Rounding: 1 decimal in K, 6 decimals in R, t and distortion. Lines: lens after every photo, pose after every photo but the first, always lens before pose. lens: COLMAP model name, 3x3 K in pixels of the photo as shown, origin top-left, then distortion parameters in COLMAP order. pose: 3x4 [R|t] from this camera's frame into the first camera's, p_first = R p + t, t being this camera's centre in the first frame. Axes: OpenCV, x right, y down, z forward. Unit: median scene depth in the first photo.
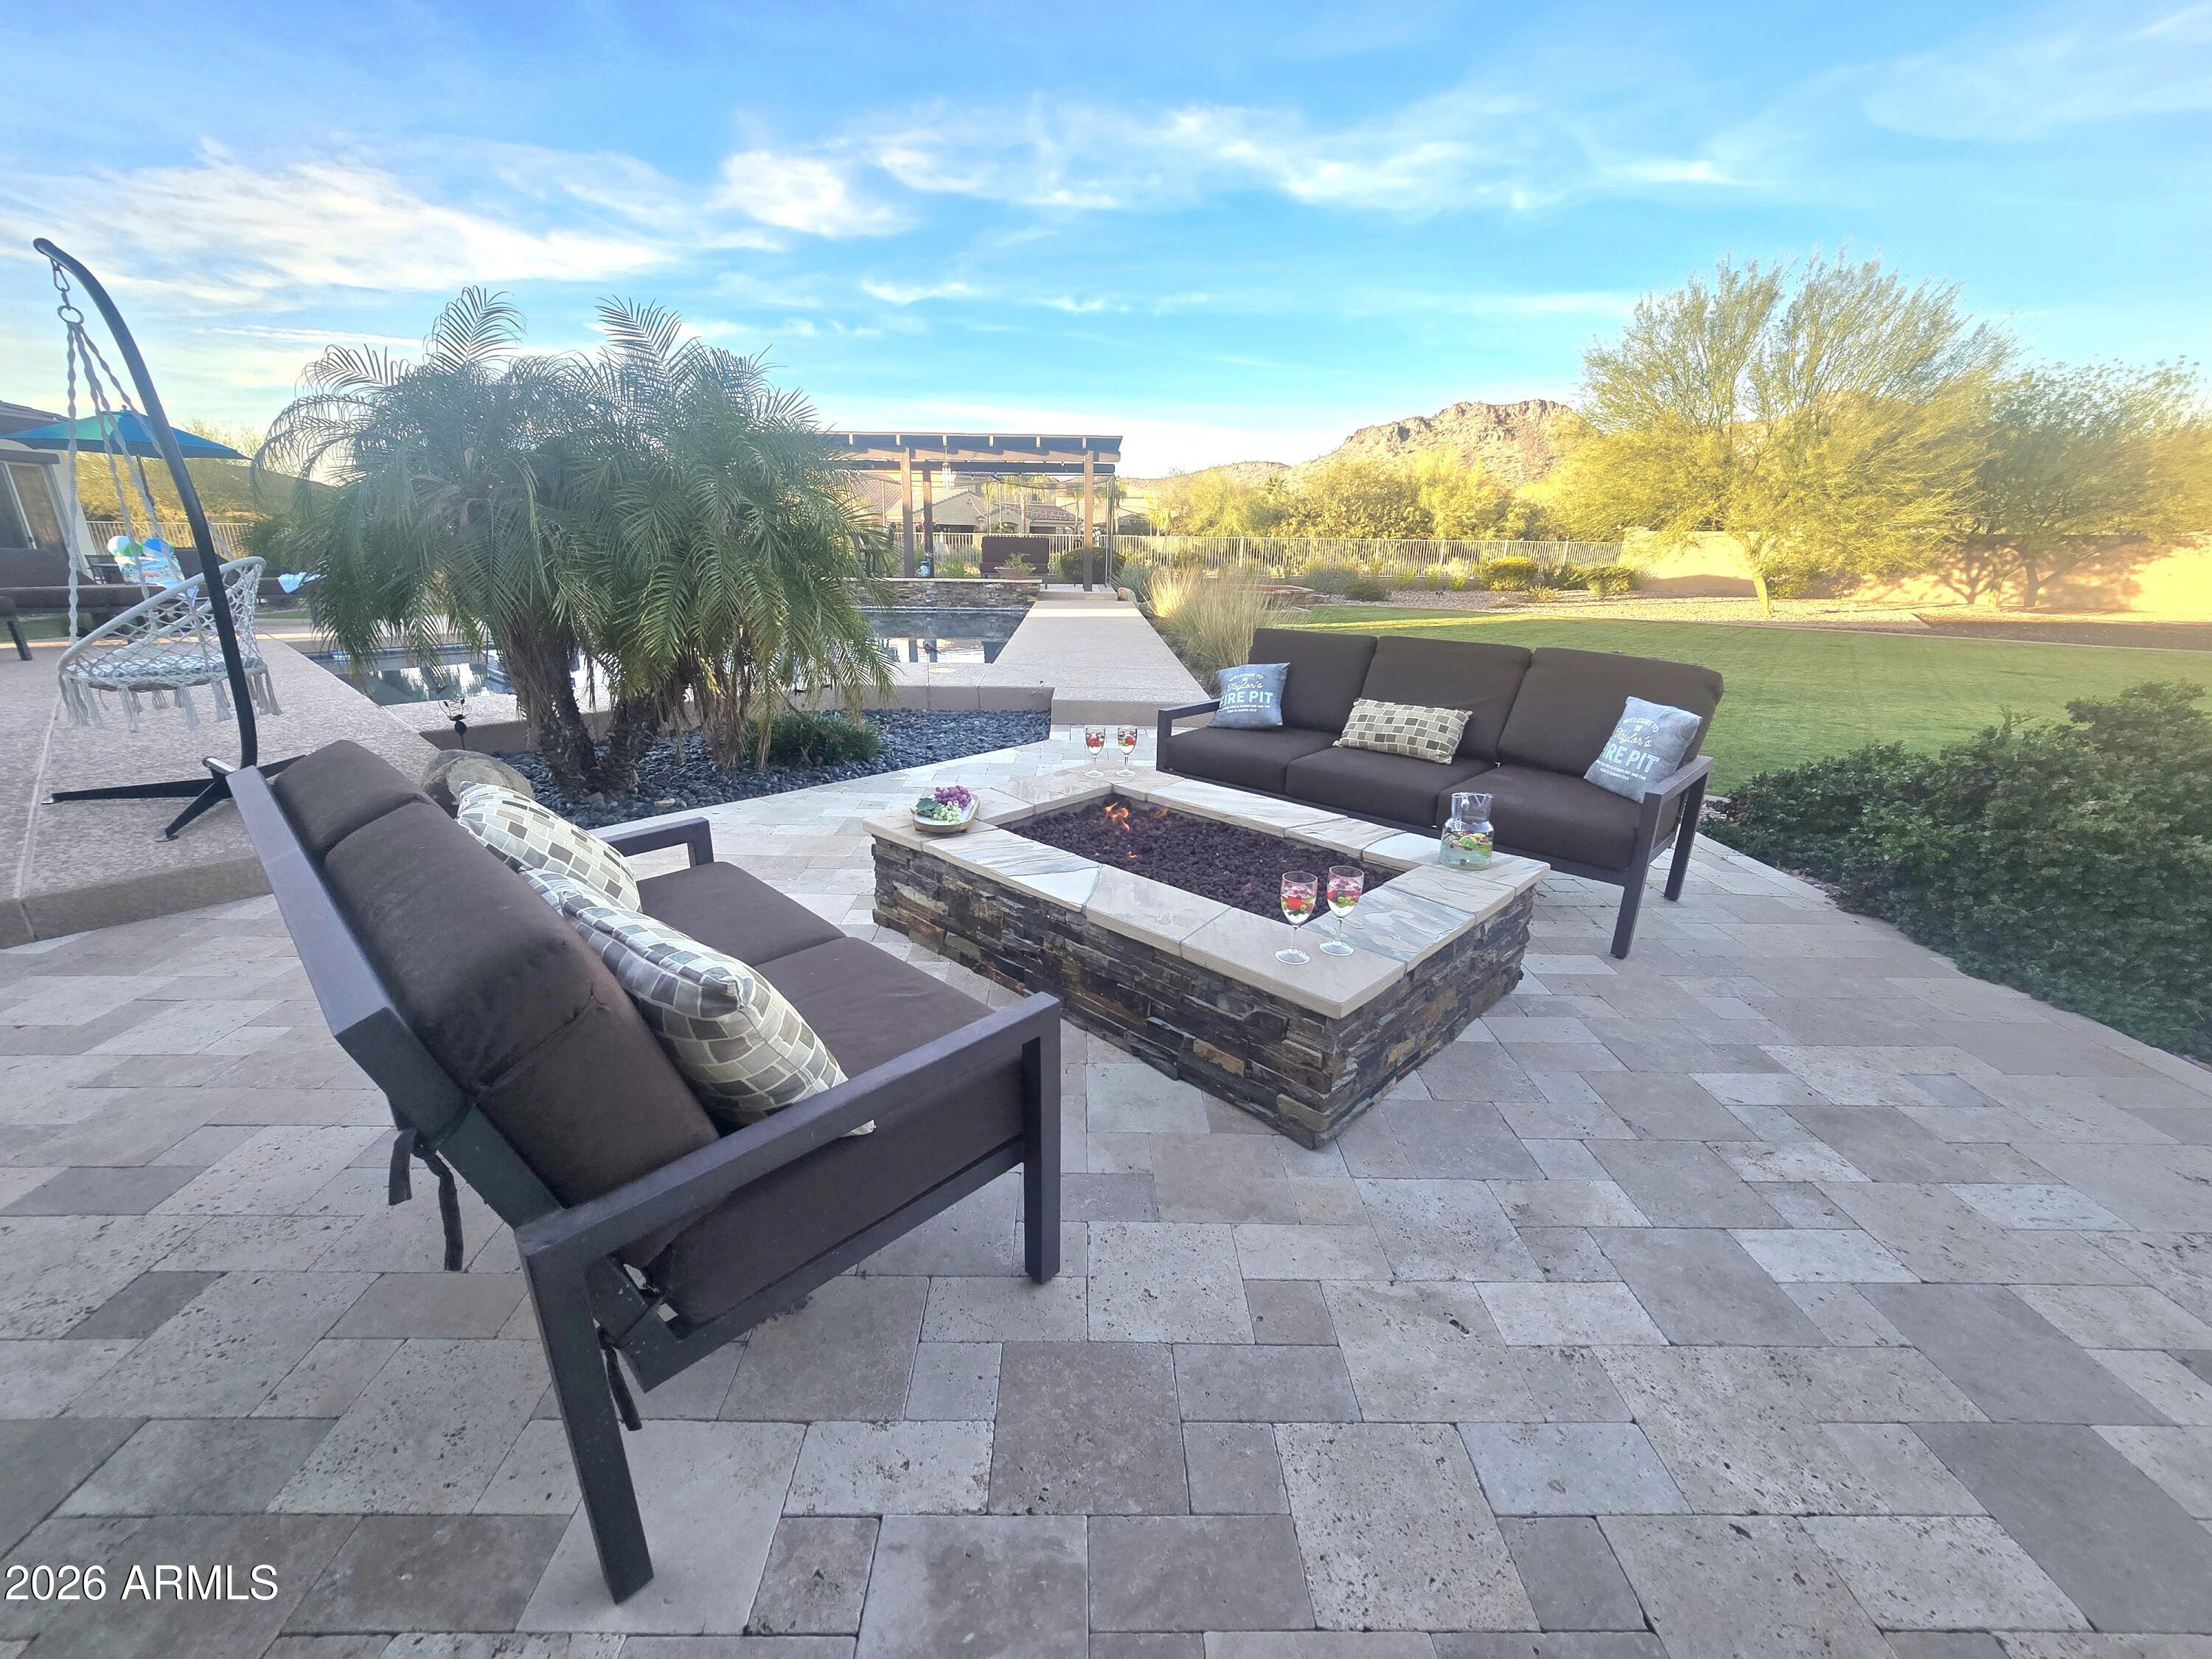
lens RADIAL K [[908.4, 0, 1085.8], [0, 908.4, 838.3], [0, 0, 1]] dist [-0.003611, -0.000338]
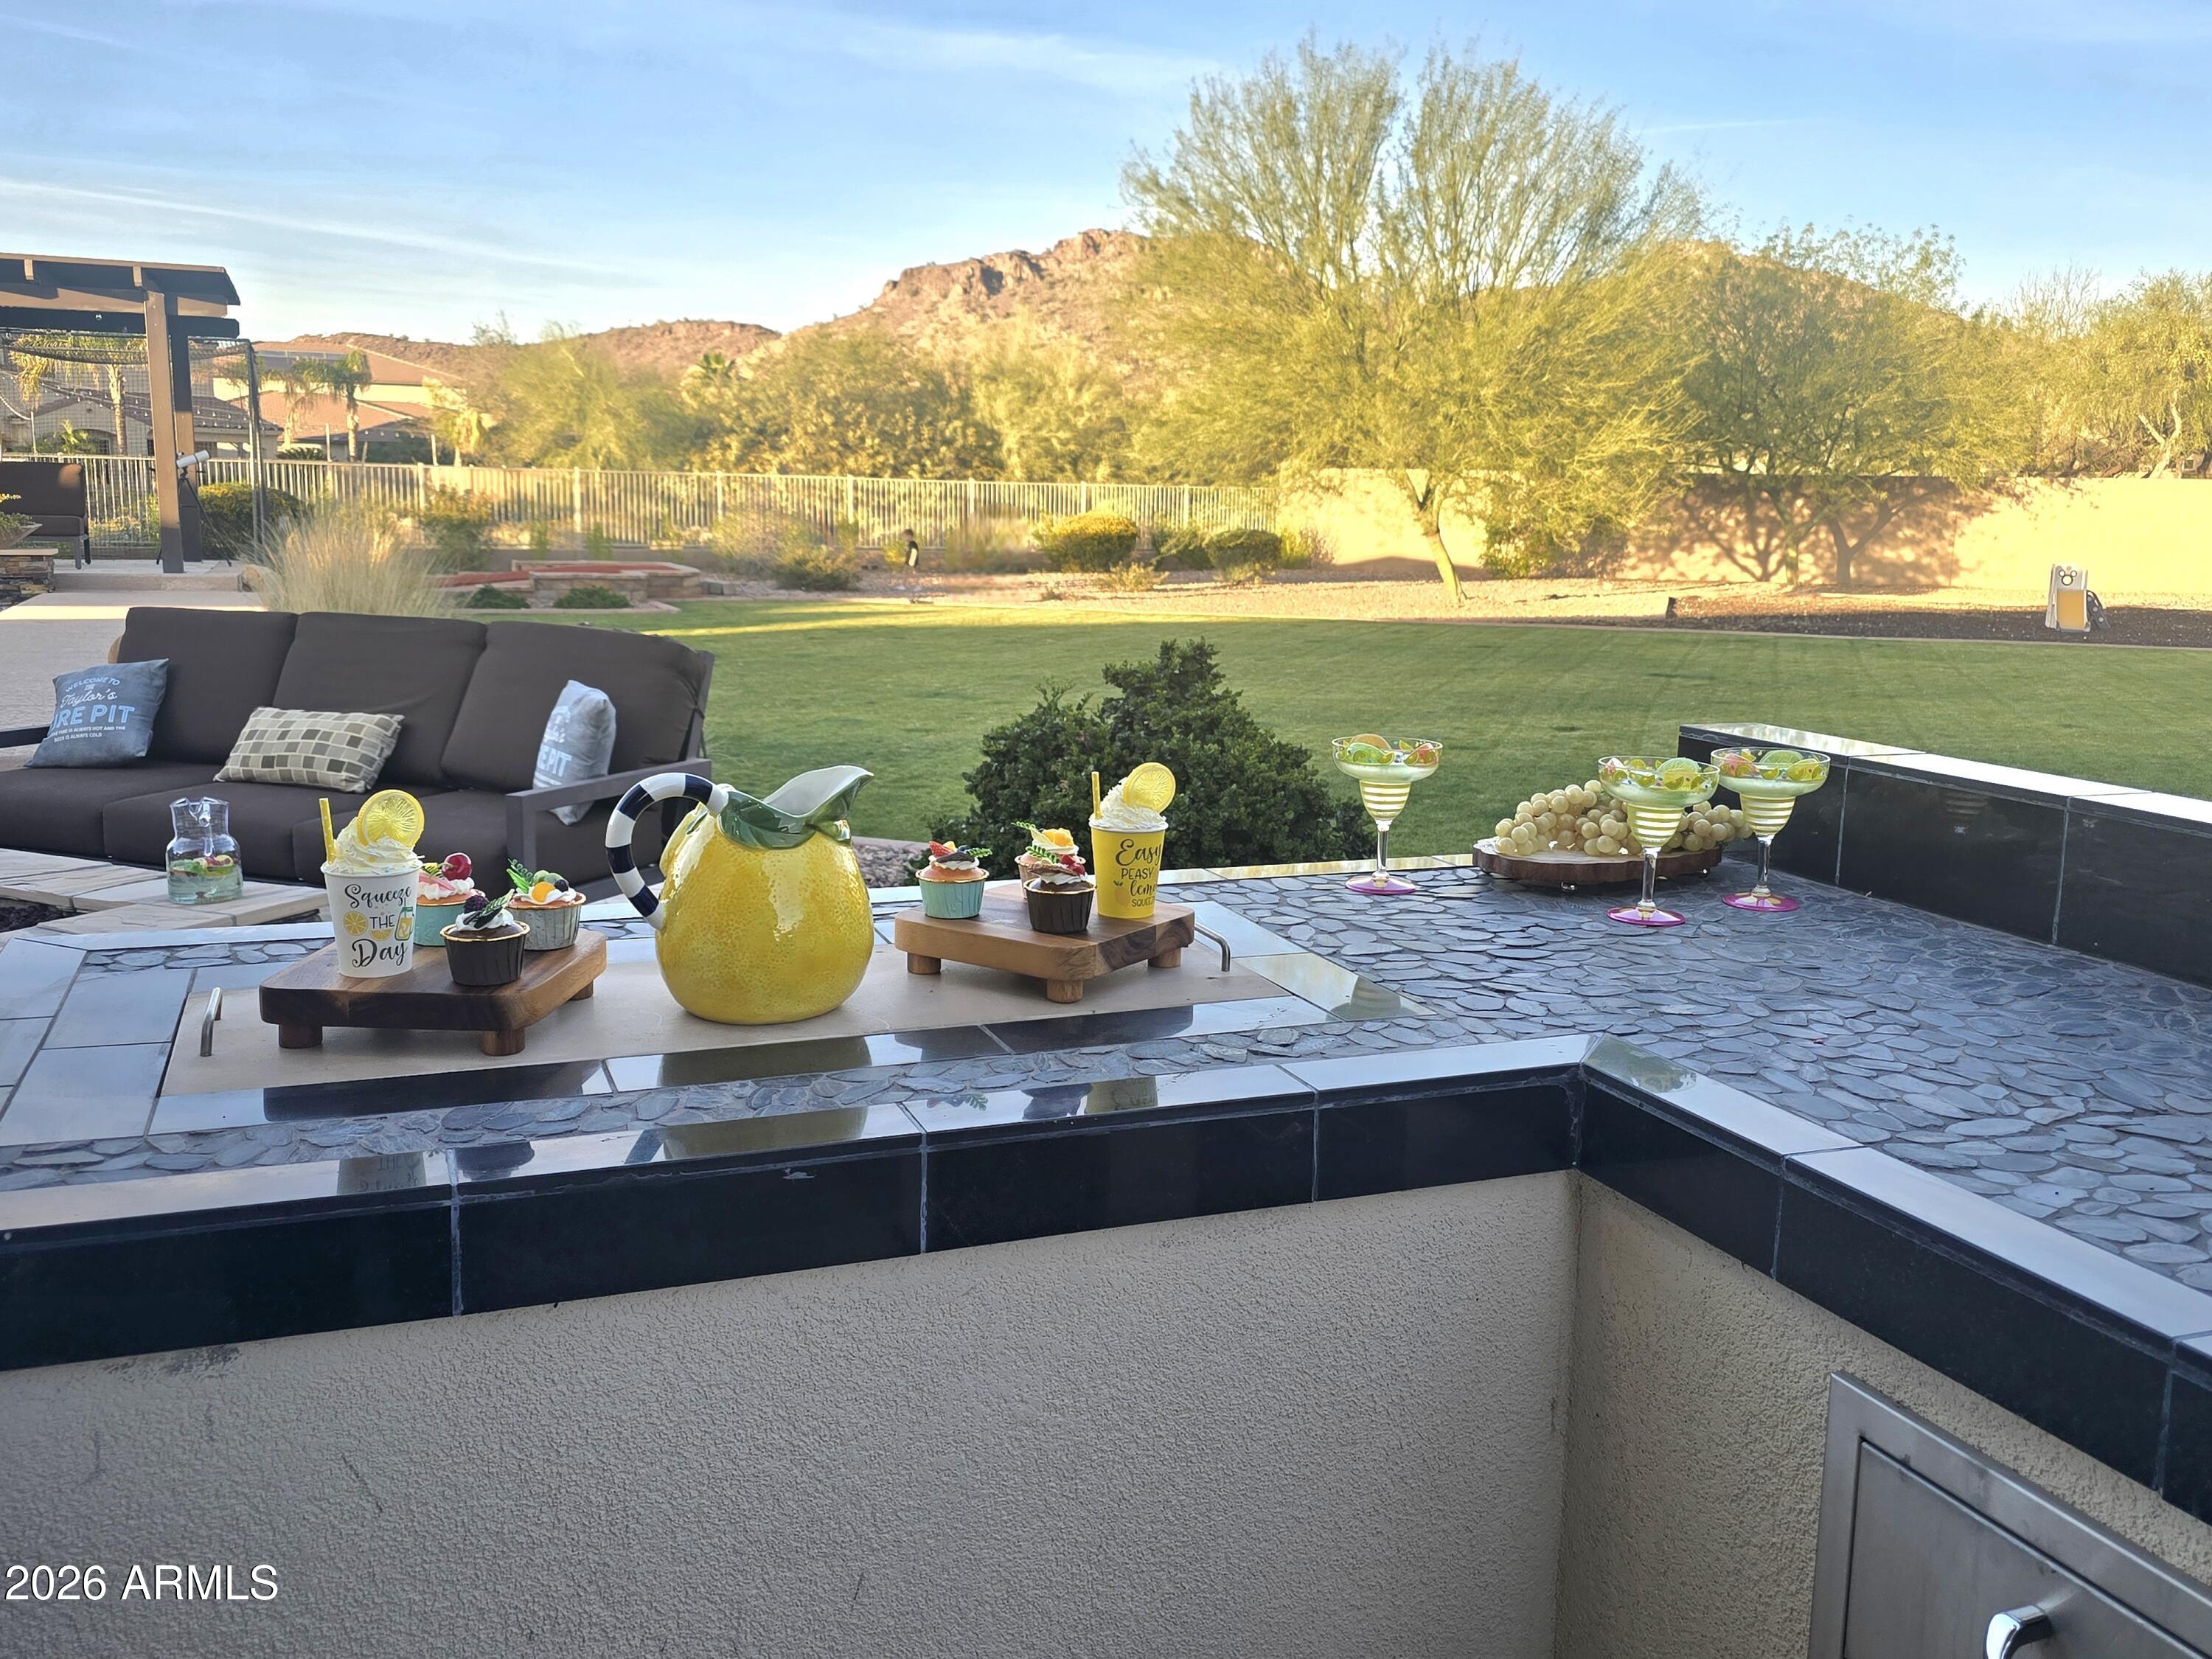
lens RADIAL K [[1956.2, 0, 1147.0], [0, 1956.2, 825.9], [0, 0, 1]] dist [0.067769, -0.088007]
pose [[0.929422, -0.055420, 0.364833, 0.096289], [0.106764, 0.986760, -0.122092, 0.042975], [-0.353236, 0.152426, 0.923033, -0.127639]]
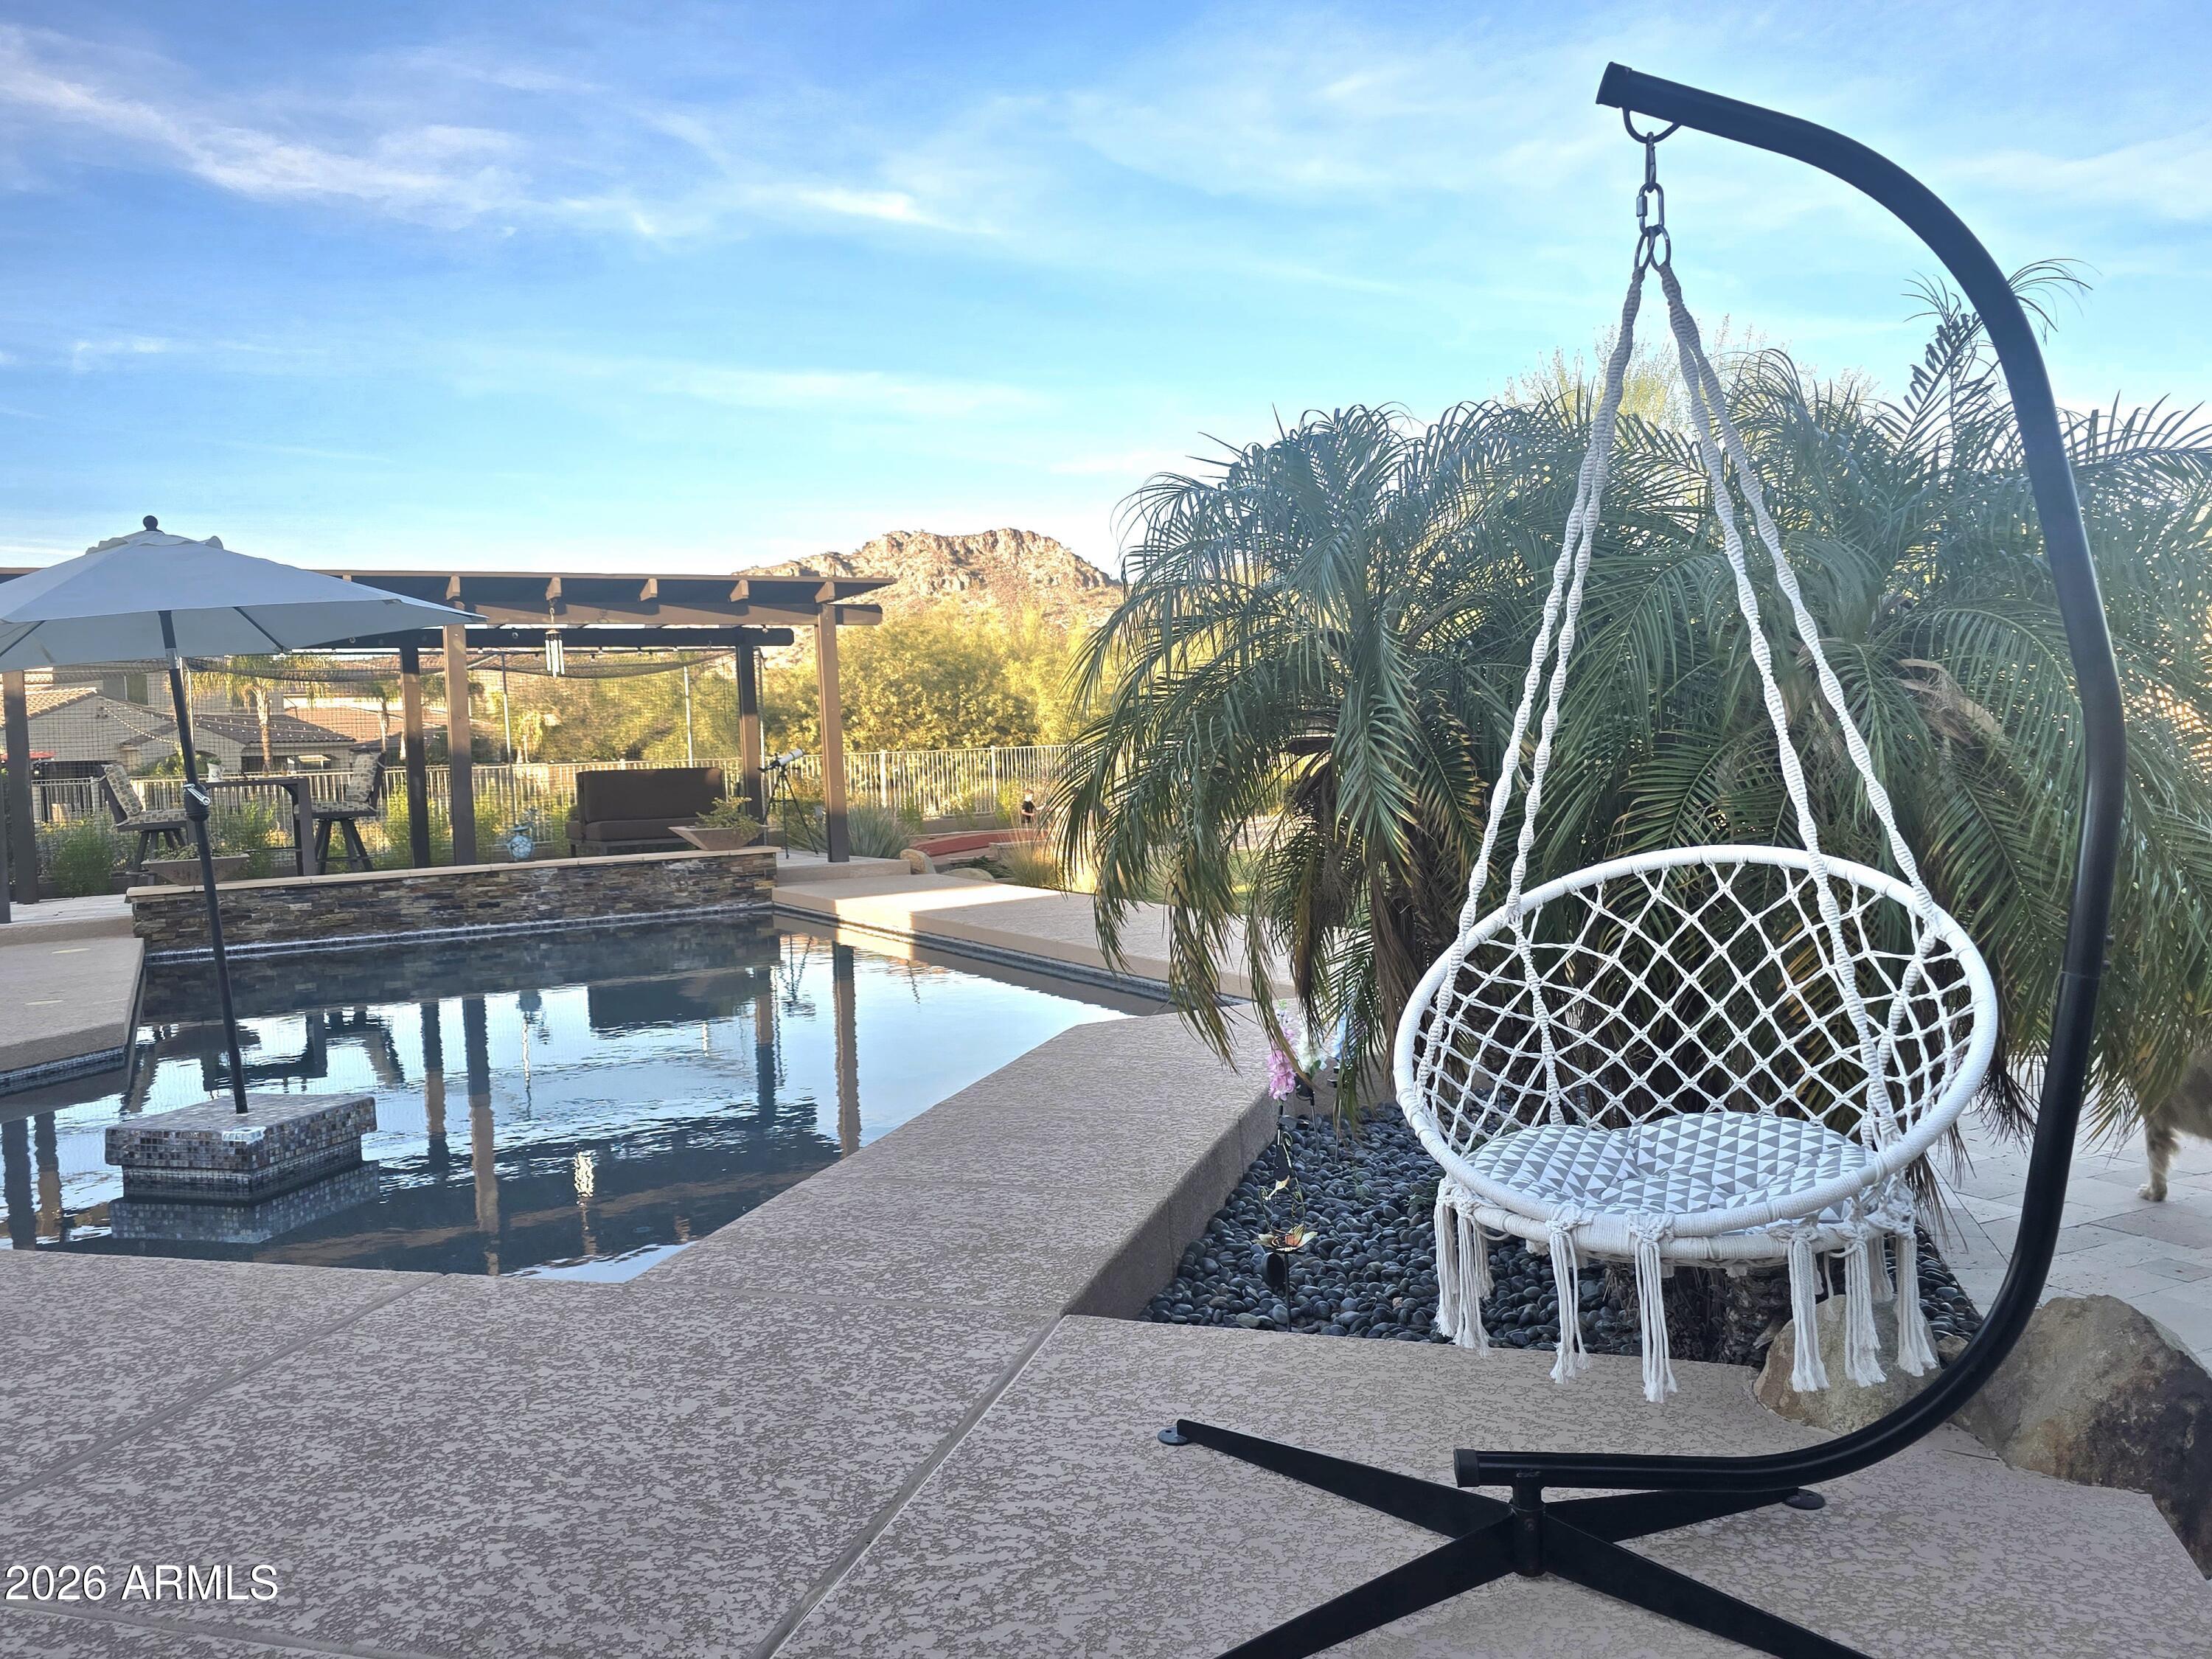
lens RADIAL K [[1737.5, 0, 1111.6], [0, 1737.5, 820.7], [0, 0, 1]] dist [-0.004350, -0.008035]
pose [[0.873742, -0.068033, 0.481607, -0.347224], [0.199198, 0.953374, -0.226714, -0.046860], [-0.443728, 0.294025, 0.846555, 0.111674]]
